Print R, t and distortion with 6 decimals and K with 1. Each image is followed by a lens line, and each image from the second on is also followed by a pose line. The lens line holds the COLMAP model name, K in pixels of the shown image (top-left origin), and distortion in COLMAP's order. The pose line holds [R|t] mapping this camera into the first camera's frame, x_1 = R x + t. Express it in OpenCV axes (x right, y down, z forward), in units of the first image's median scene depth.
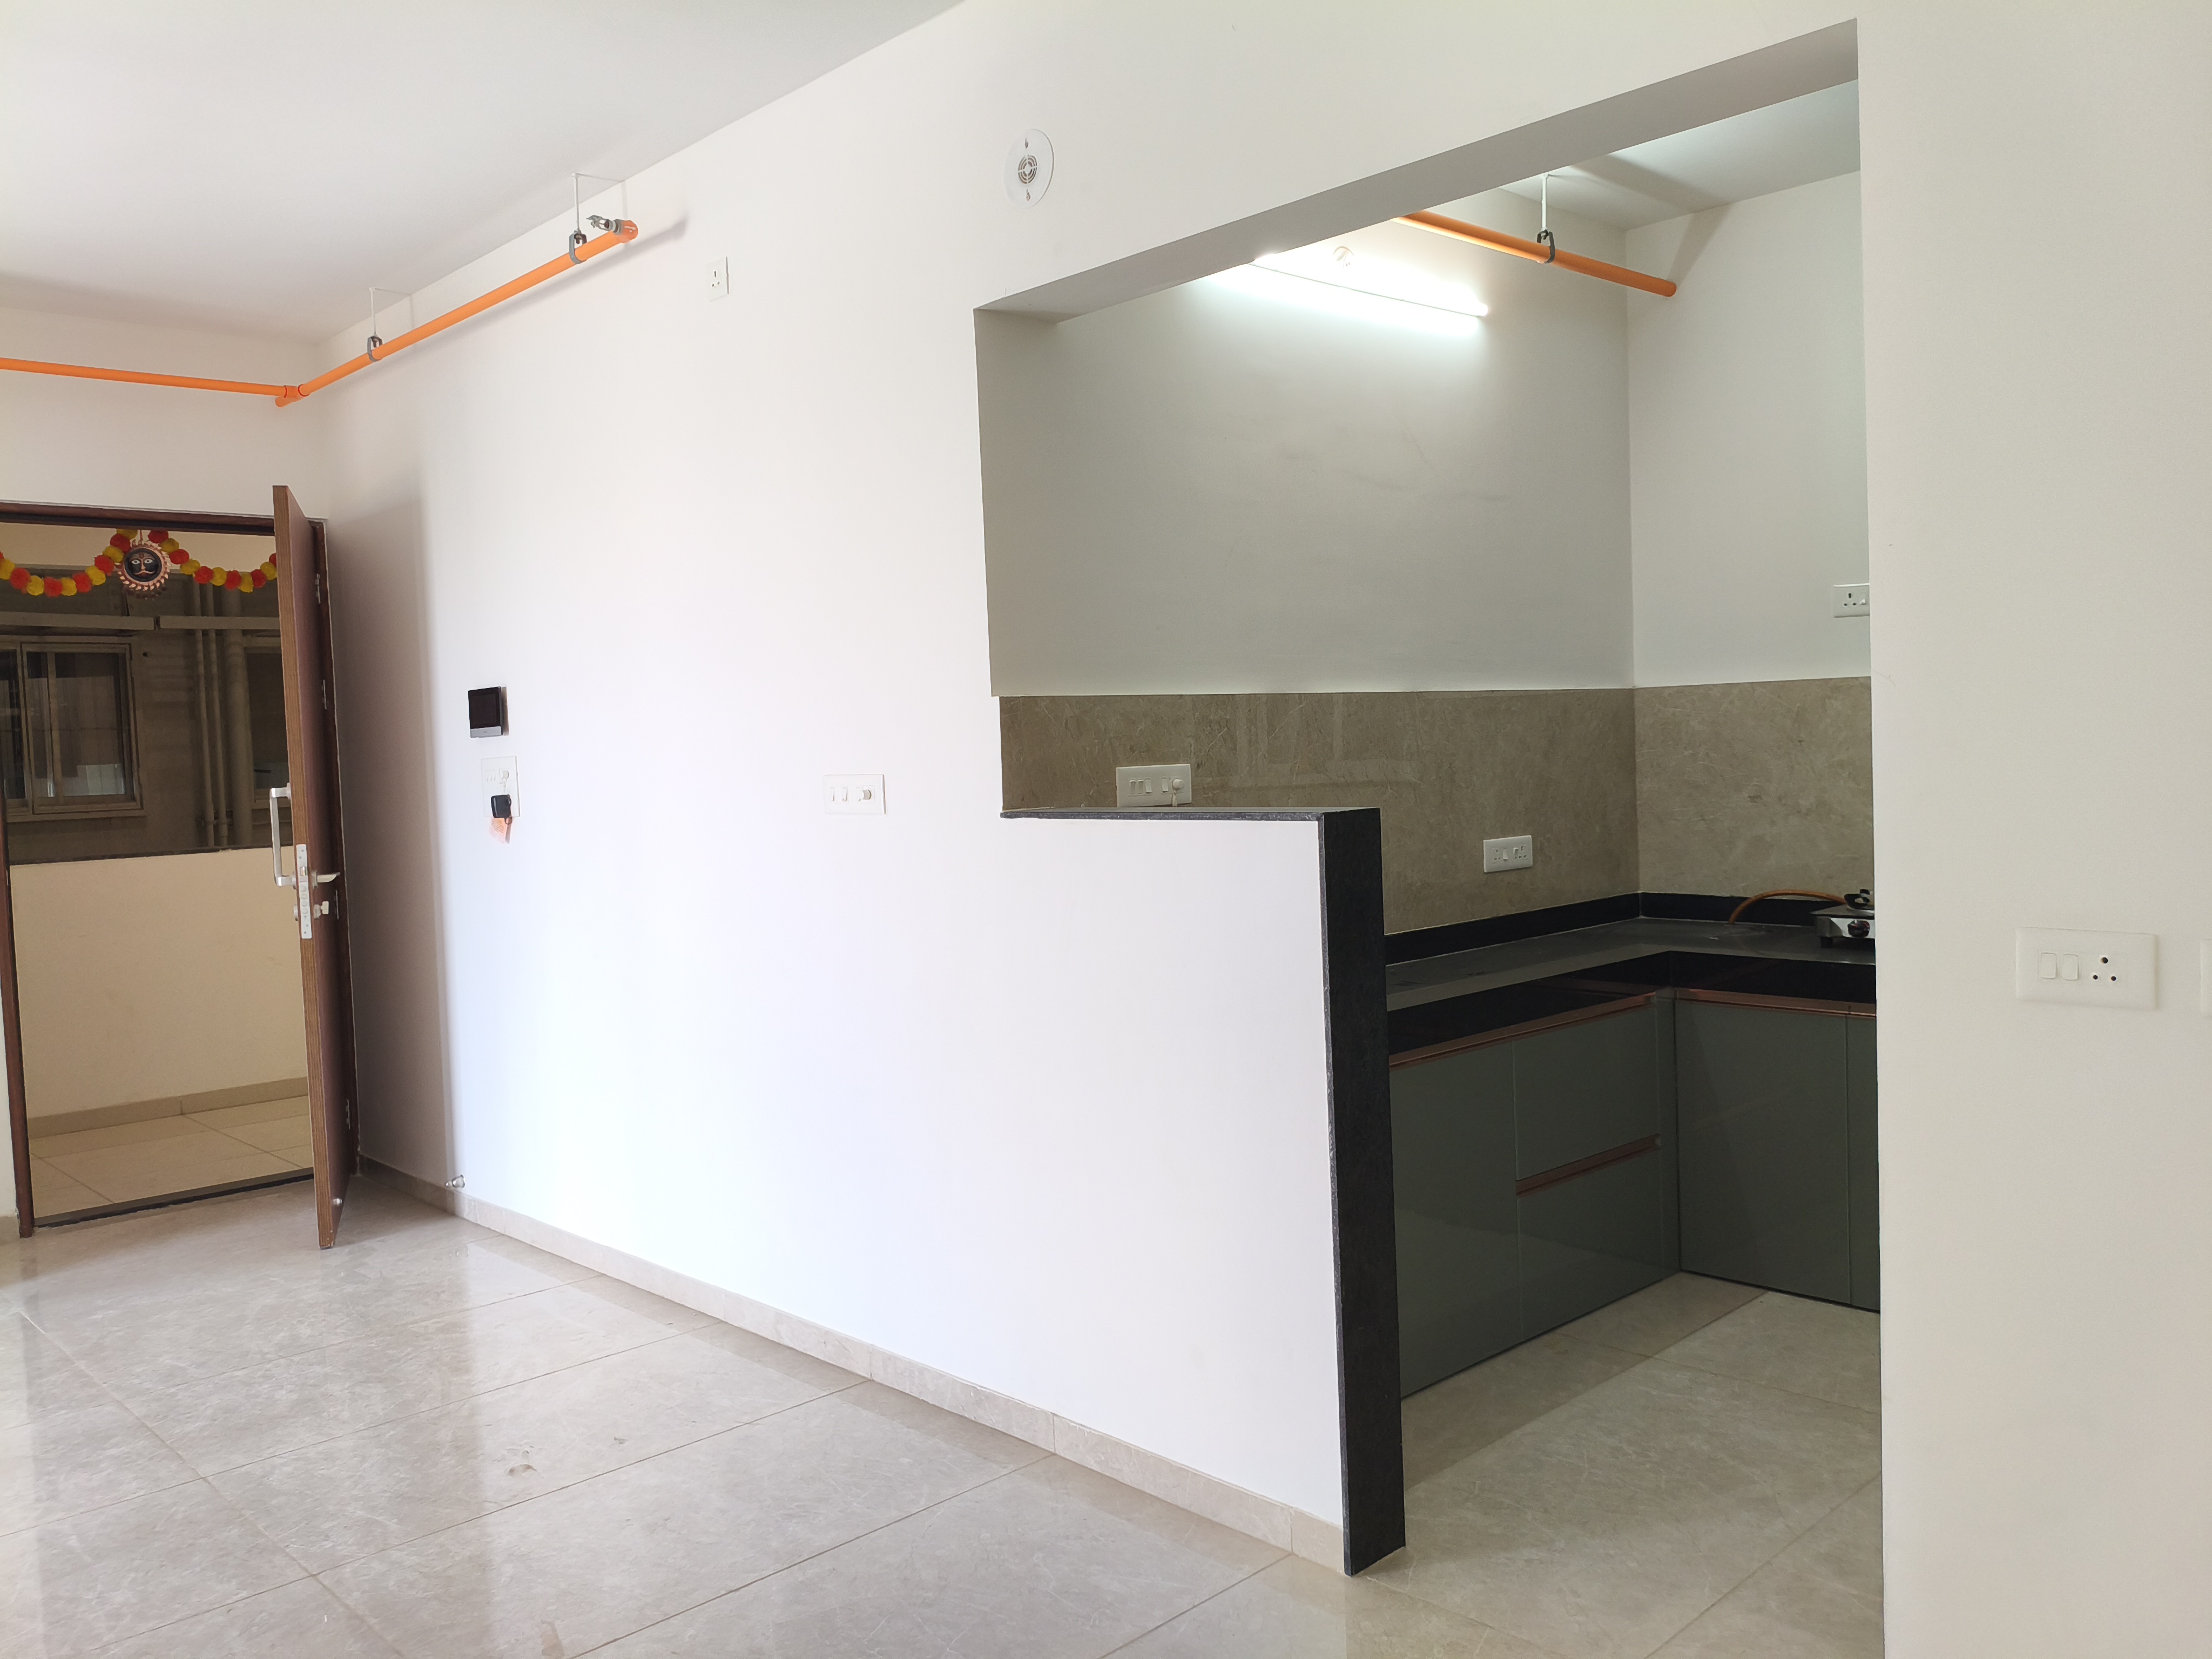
lens RADIAL K [[1711.5, 0, 1092.4], [0, 1711.5, 833.5], [0, 0, 1]] dist [0.018480, -0.005215]
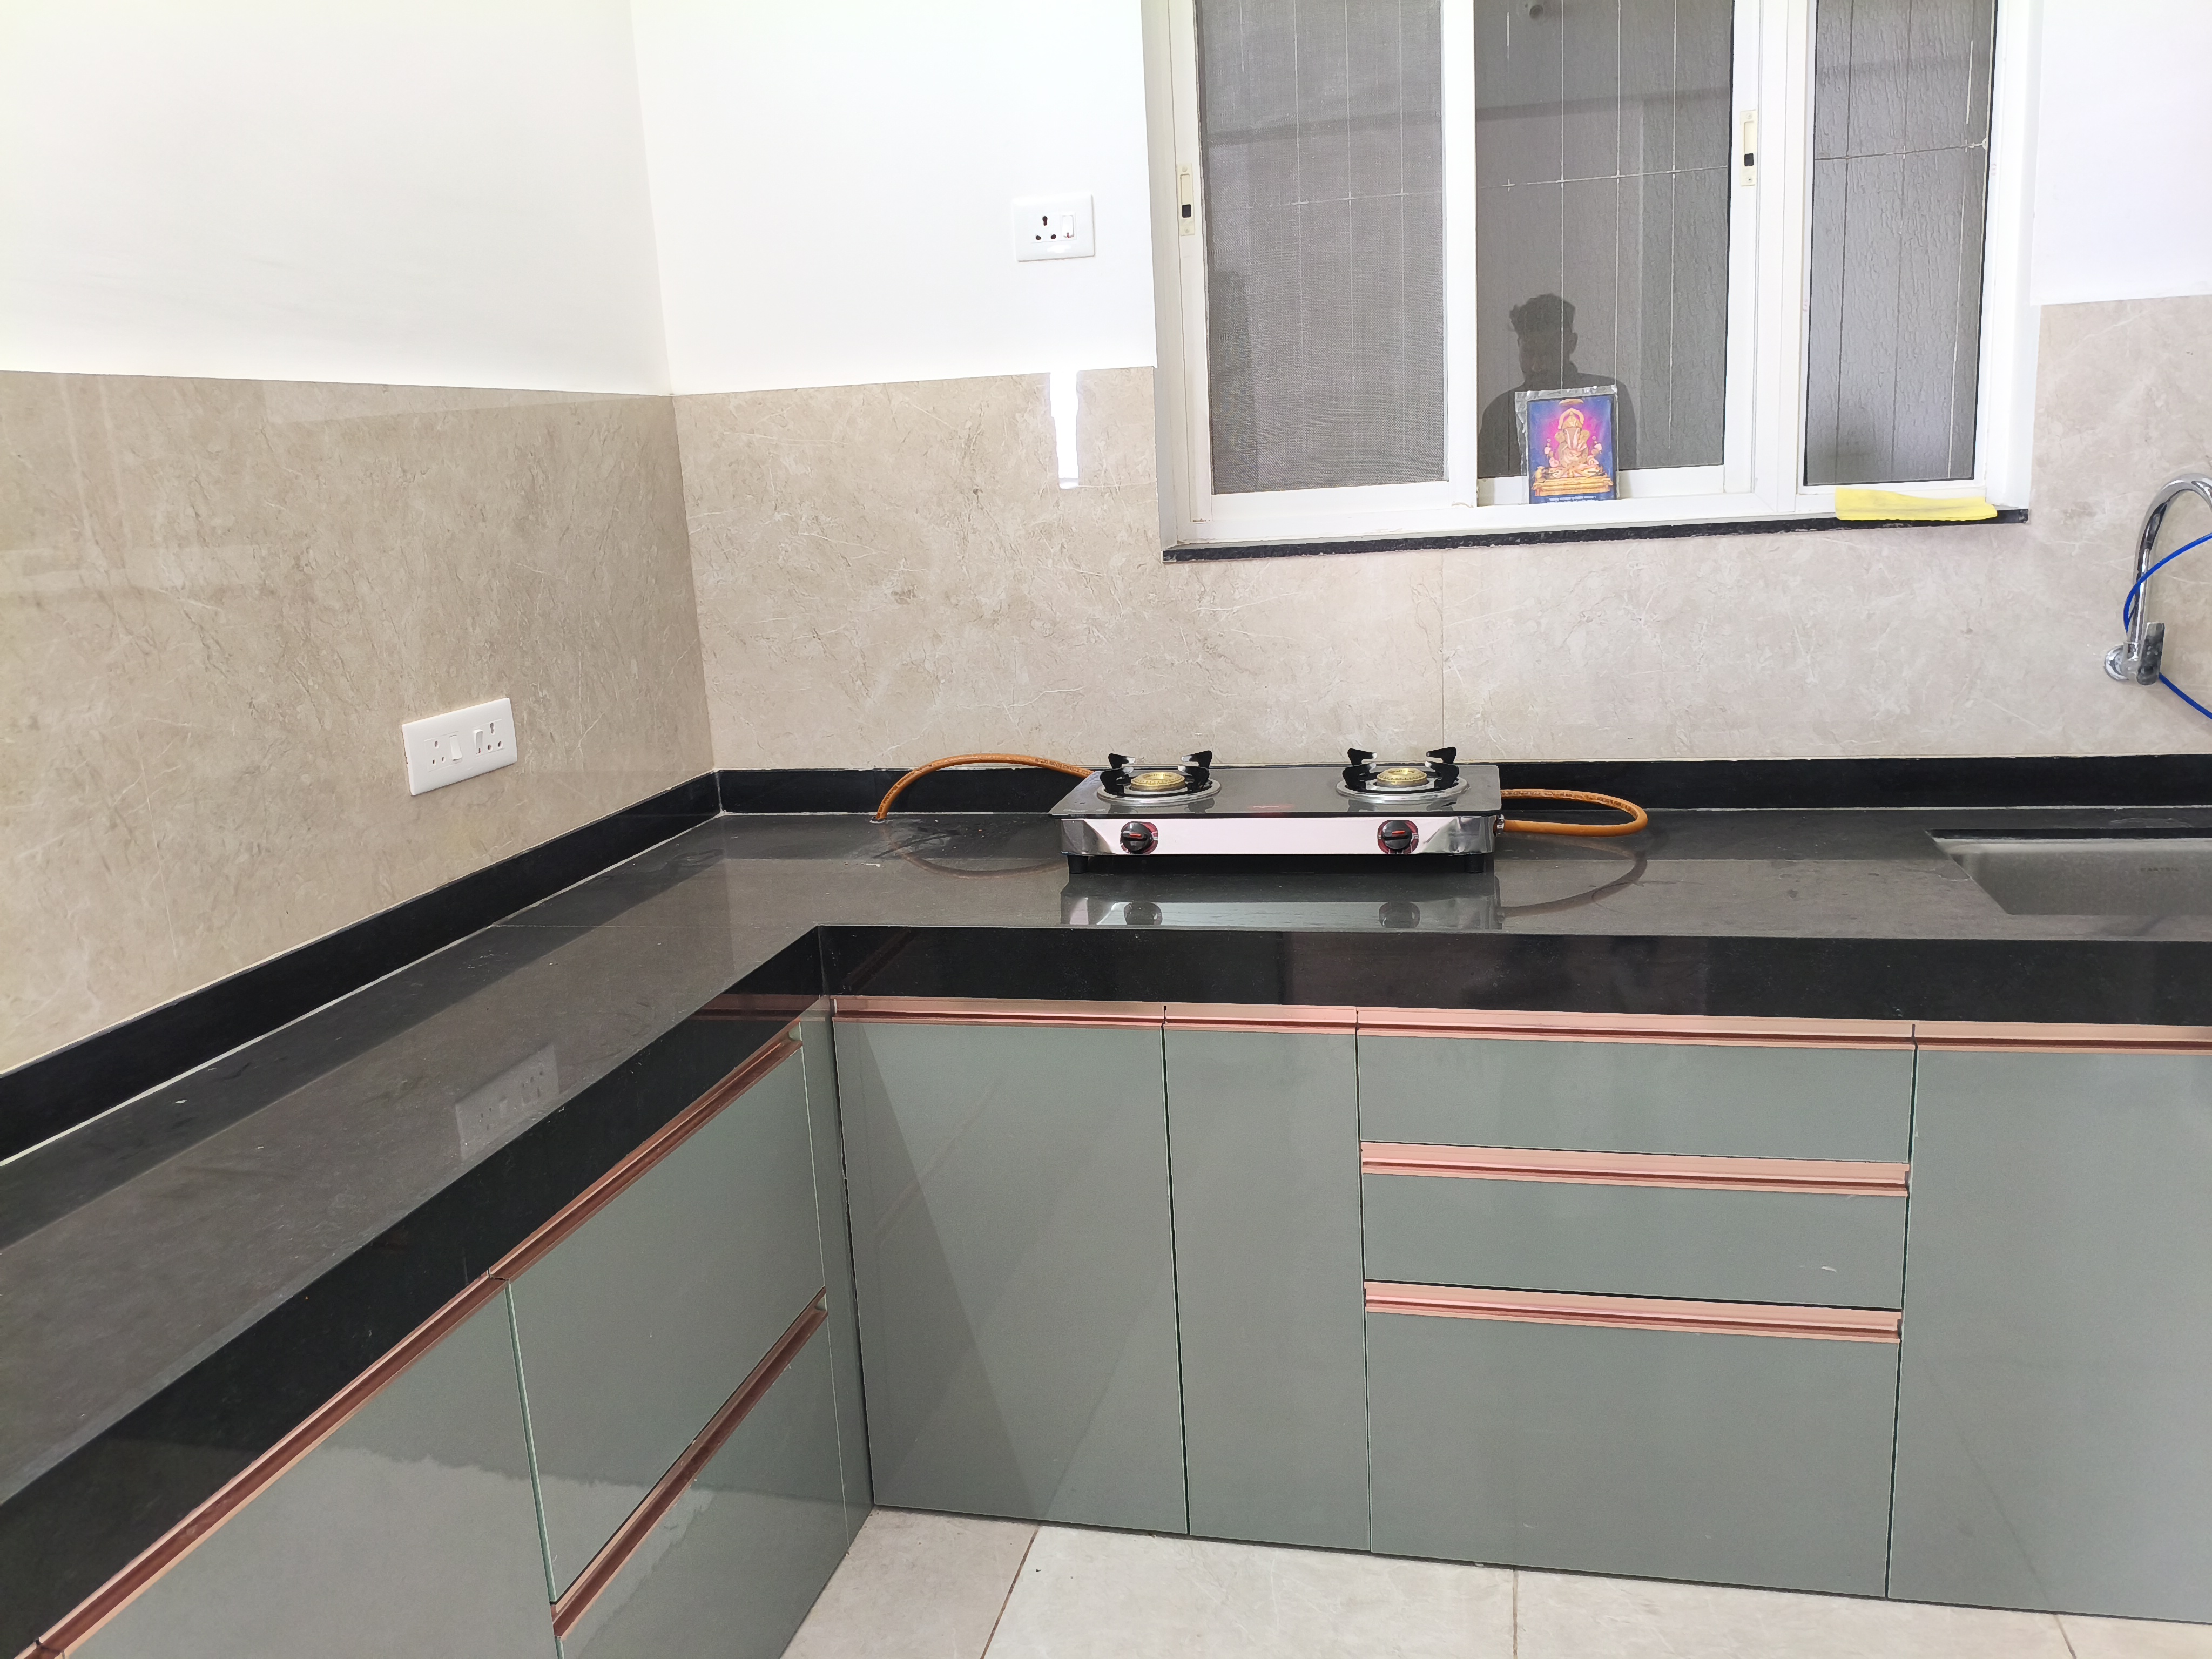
lens RADIAL K [[1711.5, 0, 1099.1], [0, 1711.5, 847.6], [0, 0, 1]] dist [0.018480, -0.005215]
pose [[0.833726, -0.130149, 0.536621, 0.126874], [0.050878, 0.985798, 0.160044, -0.025787], [-0.549829, -0.106131, 0.828507, 0.490695]]
